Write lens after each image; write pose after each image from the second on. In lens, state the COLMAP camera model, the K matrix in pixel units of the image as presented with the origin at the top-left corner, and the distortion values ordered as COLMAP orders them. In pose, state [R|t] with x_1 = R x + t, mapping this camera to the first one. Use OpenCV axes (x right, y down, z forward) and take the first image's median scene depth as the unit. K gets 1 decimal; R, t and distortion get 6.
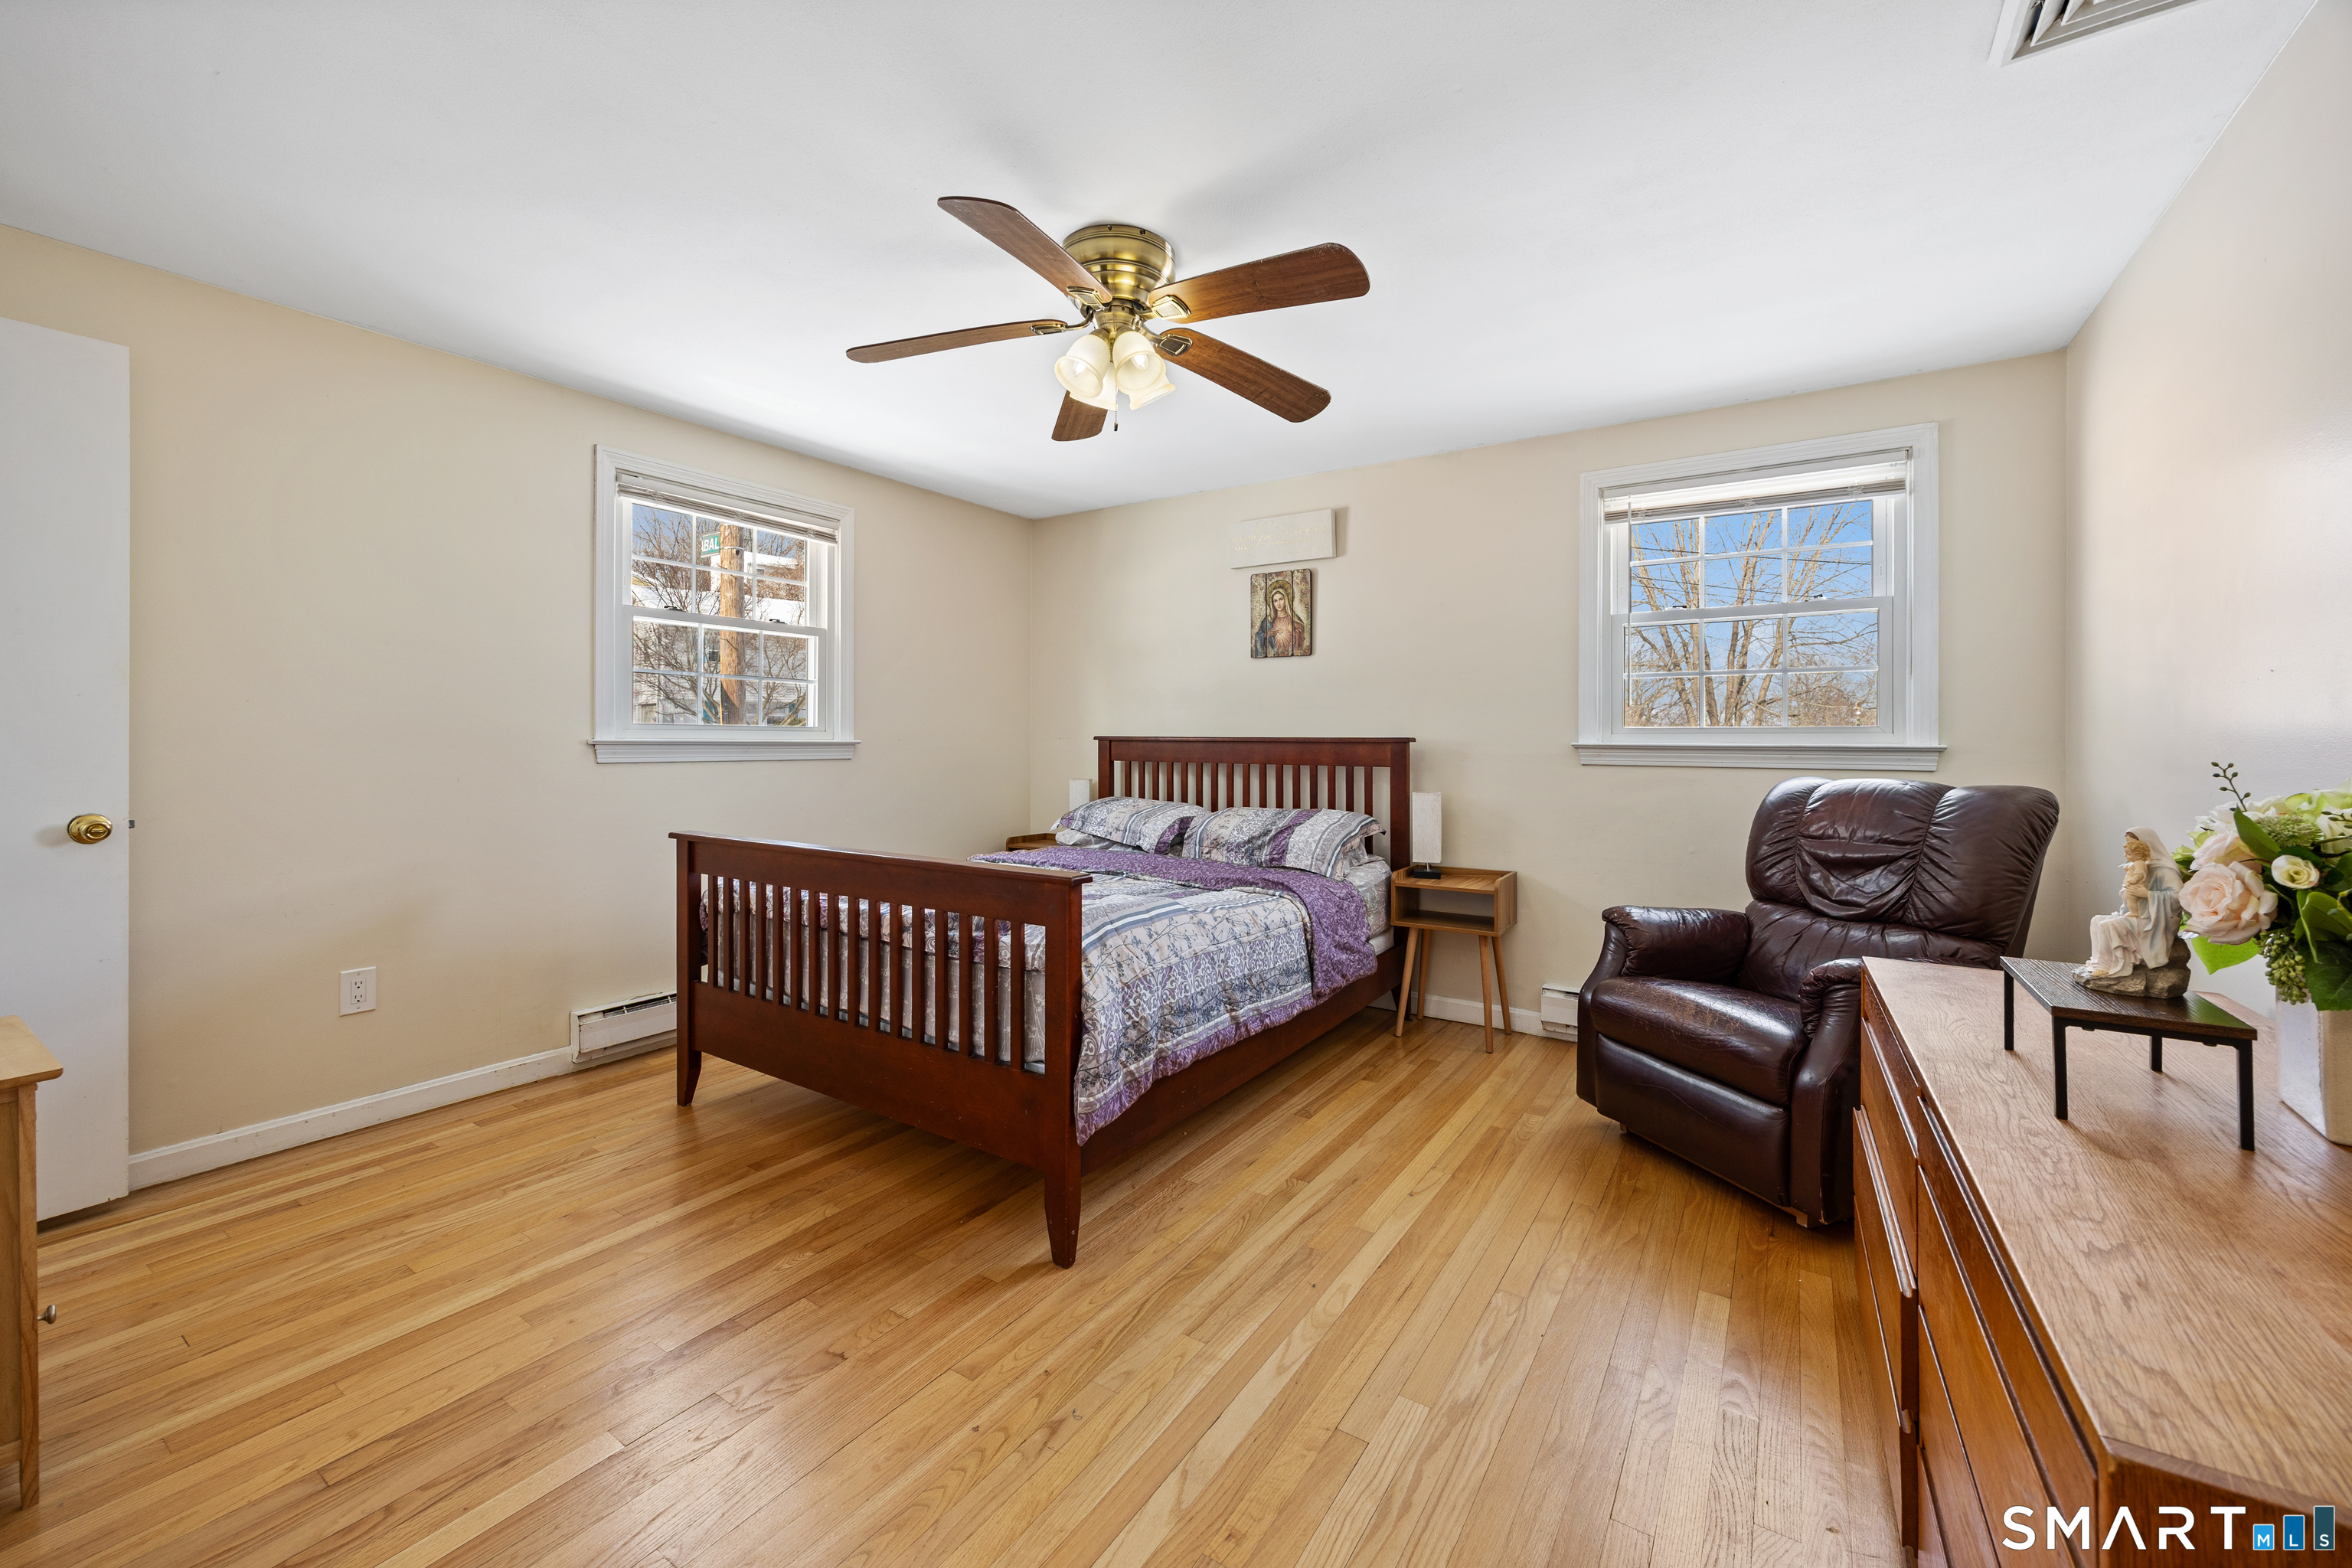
lens RADIAL K [[929.3, 0, 1177.2], [0, 929.3, 721.3], [0, 0, 1]] dist [-0.004175, -0.000196]
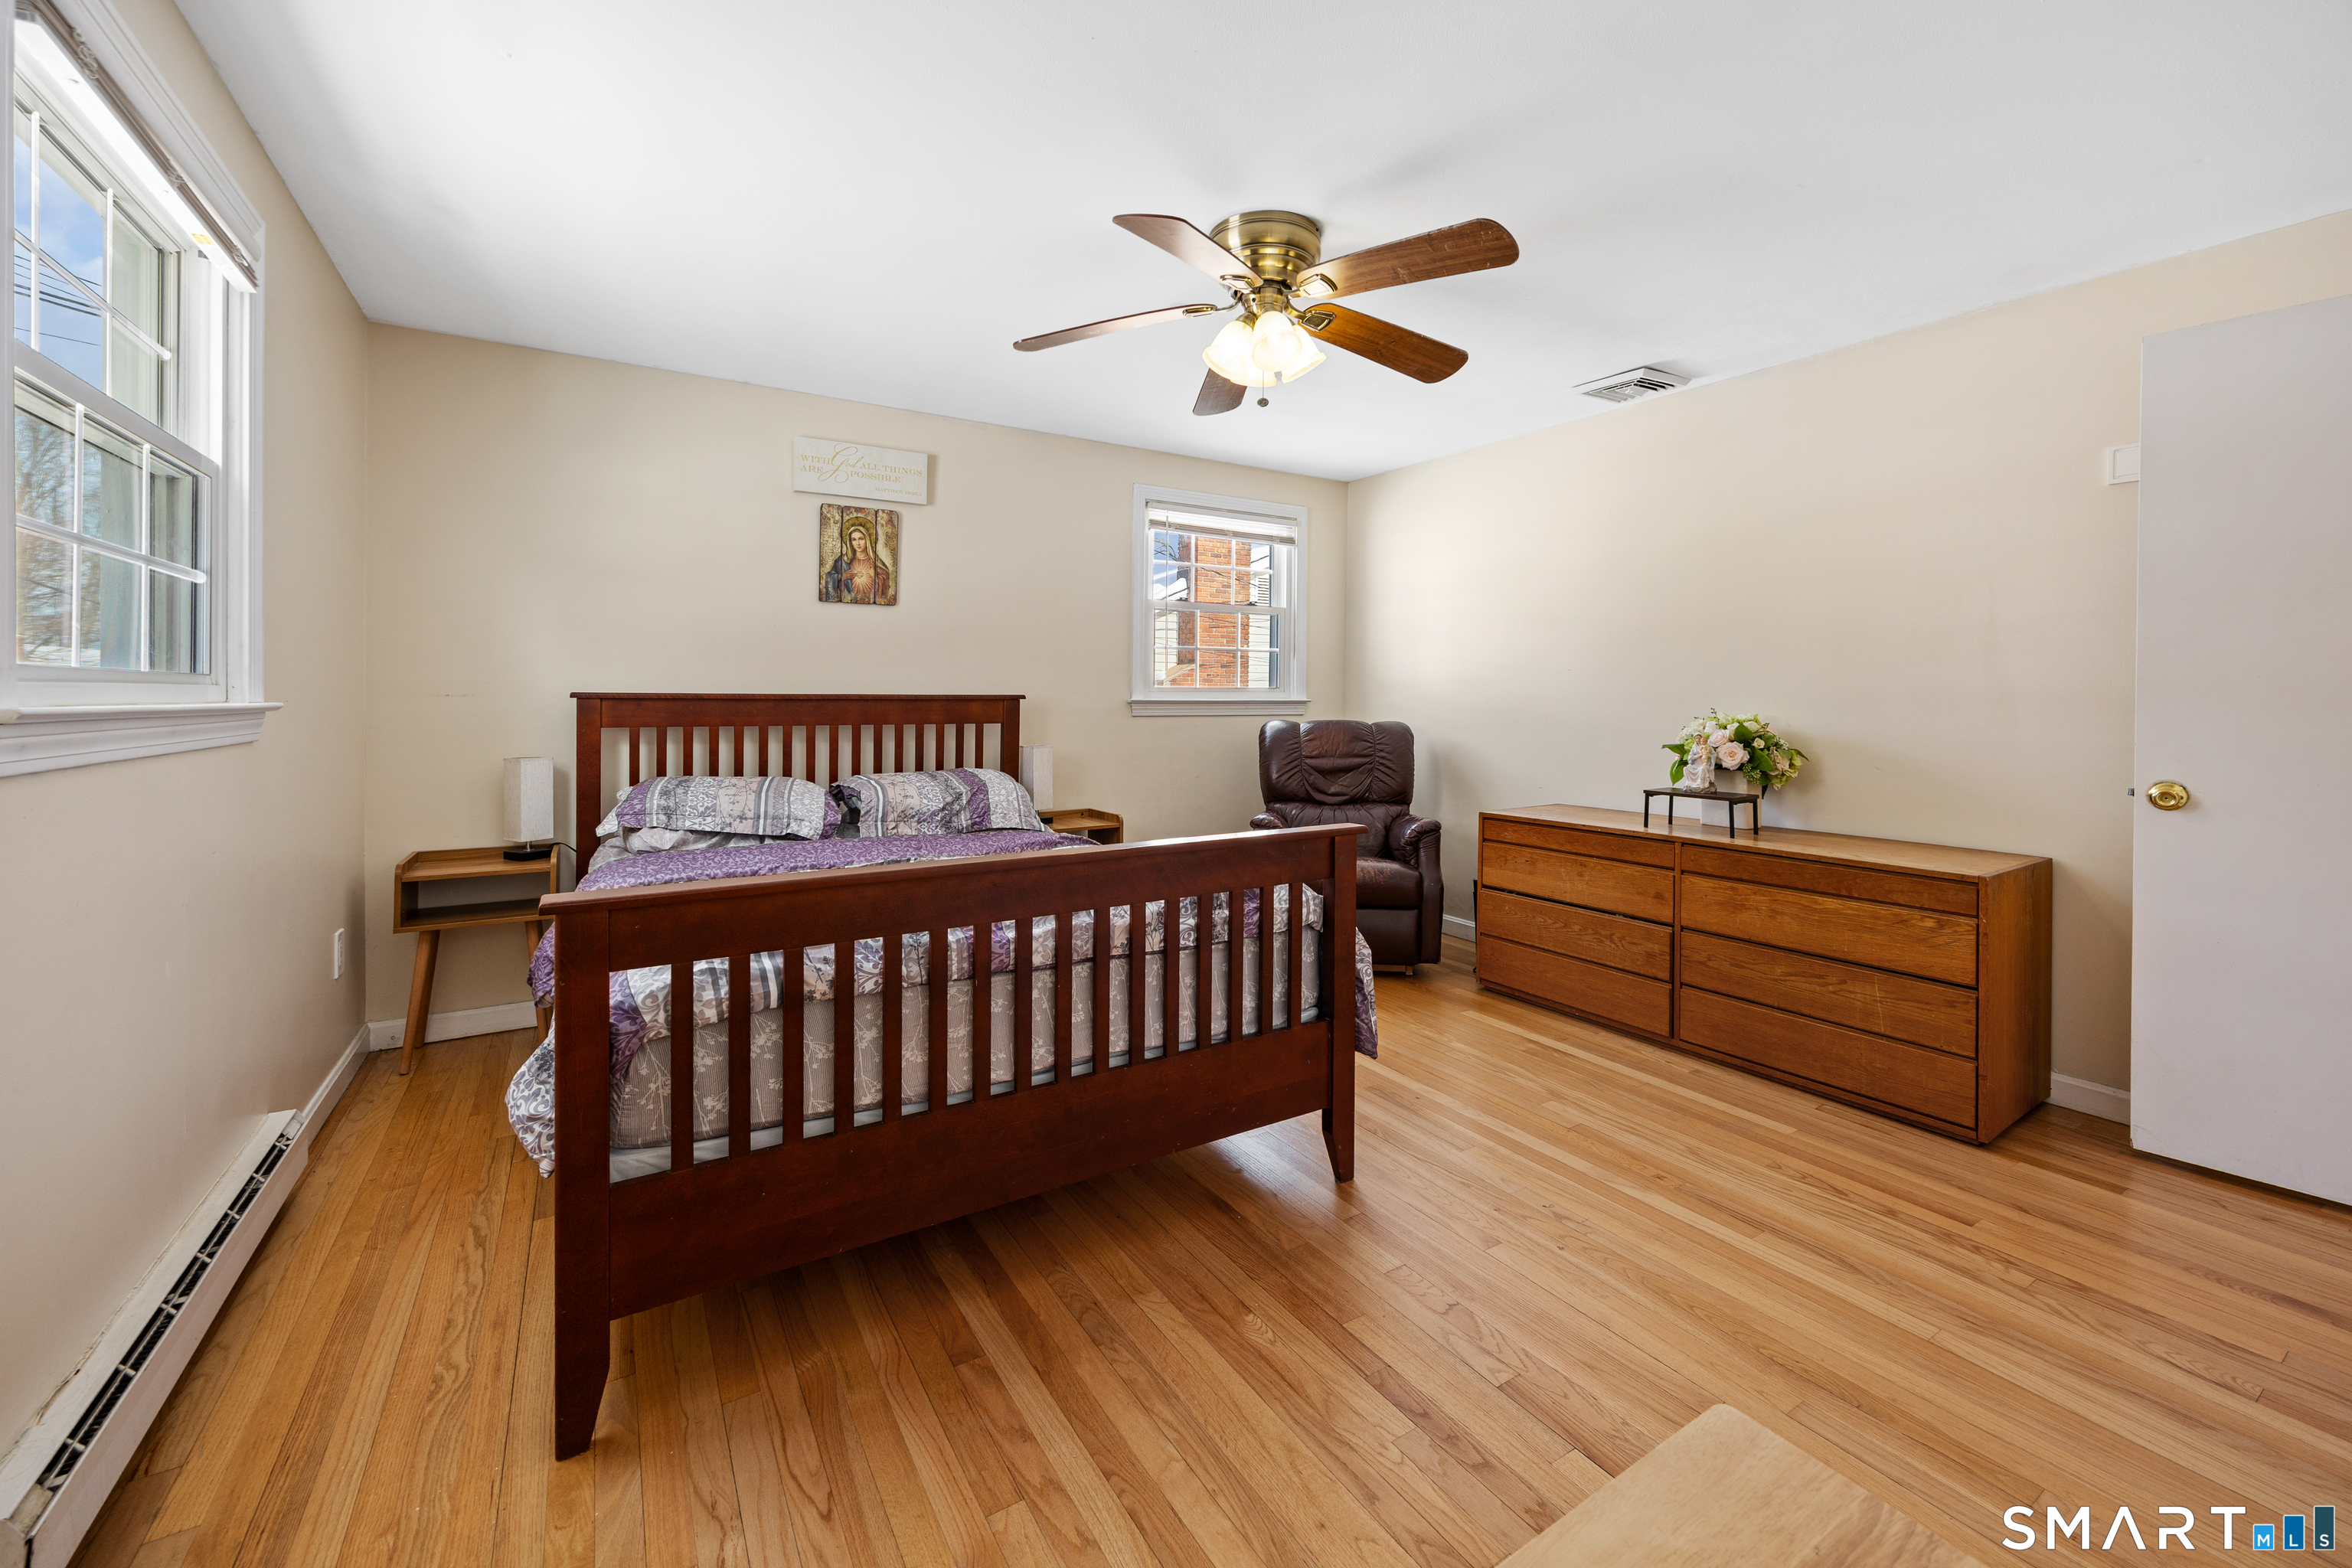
lens RADIAL K [[941.3, 0, 1171.7], [0, 941.3, 696.3], [0, 0, 1]] dist [0.000214, 0.000681]
pose [[0.411421, -0.005694, 0.911427, -0.670459], [-0.019928, 0.999685, 0.015241, -0.000474], [-0.911227, -0.024433, 0.411178, 0.406053]]
